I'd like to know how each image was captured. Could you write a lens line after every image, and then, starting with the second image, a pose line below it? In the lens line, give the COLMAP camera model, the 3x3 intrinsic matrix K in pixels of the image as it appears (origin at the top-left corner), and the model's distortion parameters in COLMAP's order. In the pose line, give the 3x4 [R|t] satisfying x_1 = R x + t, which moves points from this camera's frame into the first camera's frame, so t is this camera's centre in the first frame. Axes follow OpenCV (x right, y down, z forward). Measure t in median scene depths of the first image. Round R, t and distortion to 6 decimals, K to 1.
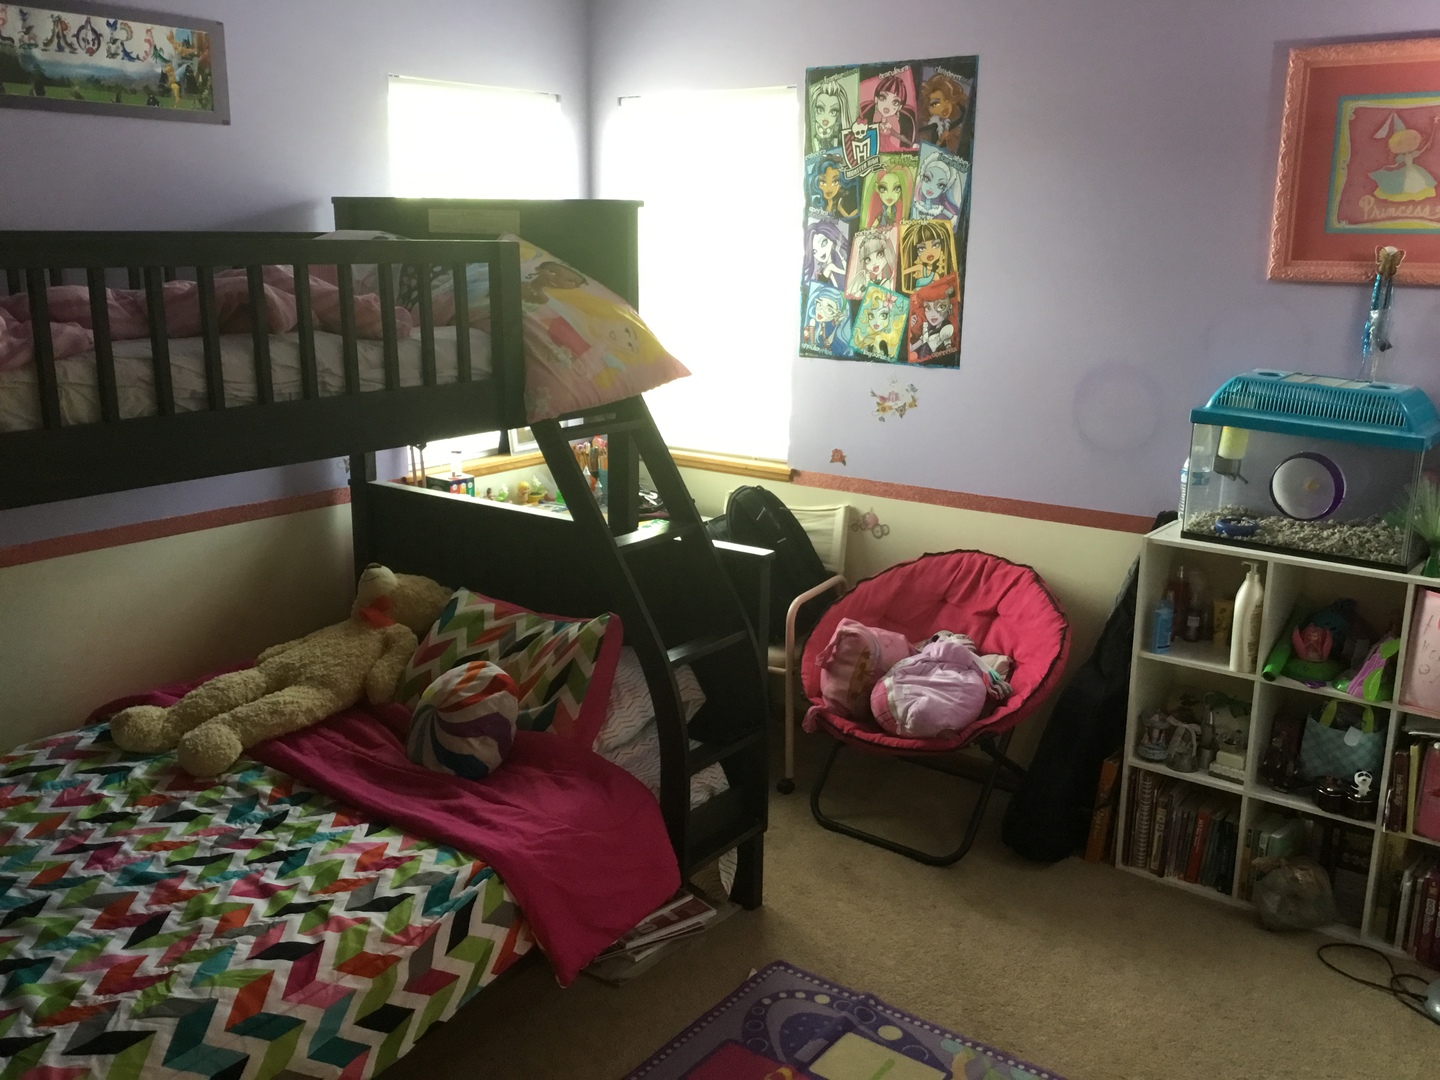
lens RADIAL K [[1306.9, 0, 720.0], [0, 1306.9, 538.6], [0, 0, 1]] dist [0.068607, 0.000000]
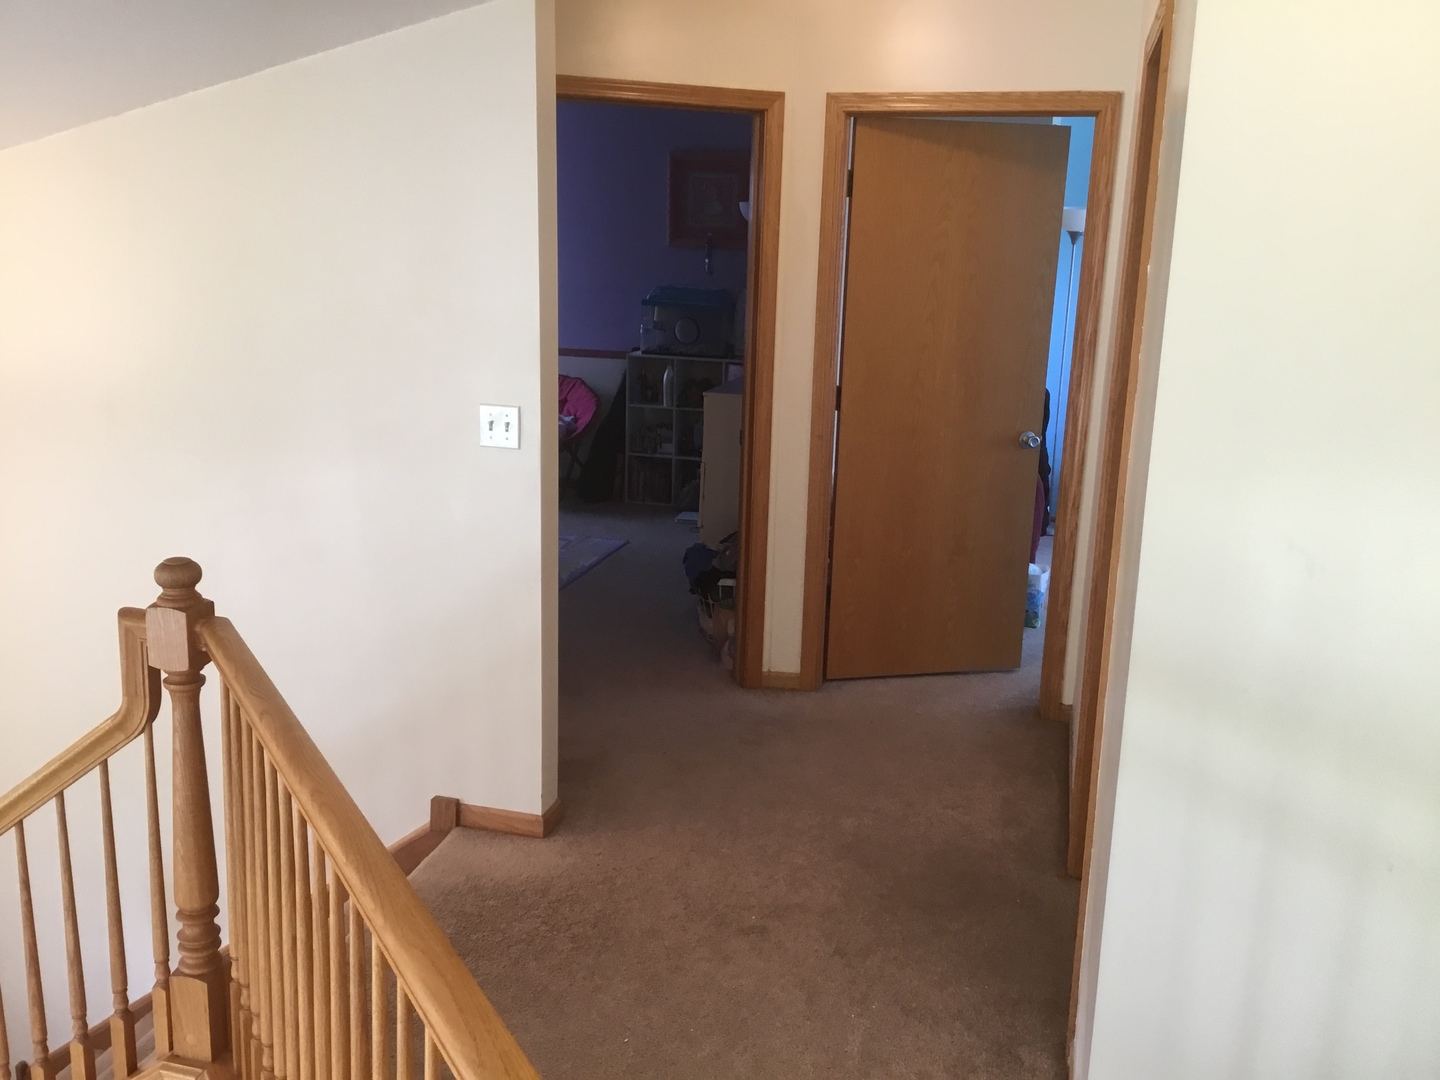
lens RADIAL K [[1306.9, 0, 718.8], [0, 1306.9, 539.0], [0, 0, 1]] dist [0.068607, 0.000000]
pose [[0.930206, -0.067126, 0.360846, -0.393869], [0.070076, 0.997530, 0.004917, 0.327070], [-0.360285, 0.020713, 0.932612, -1.241263]]
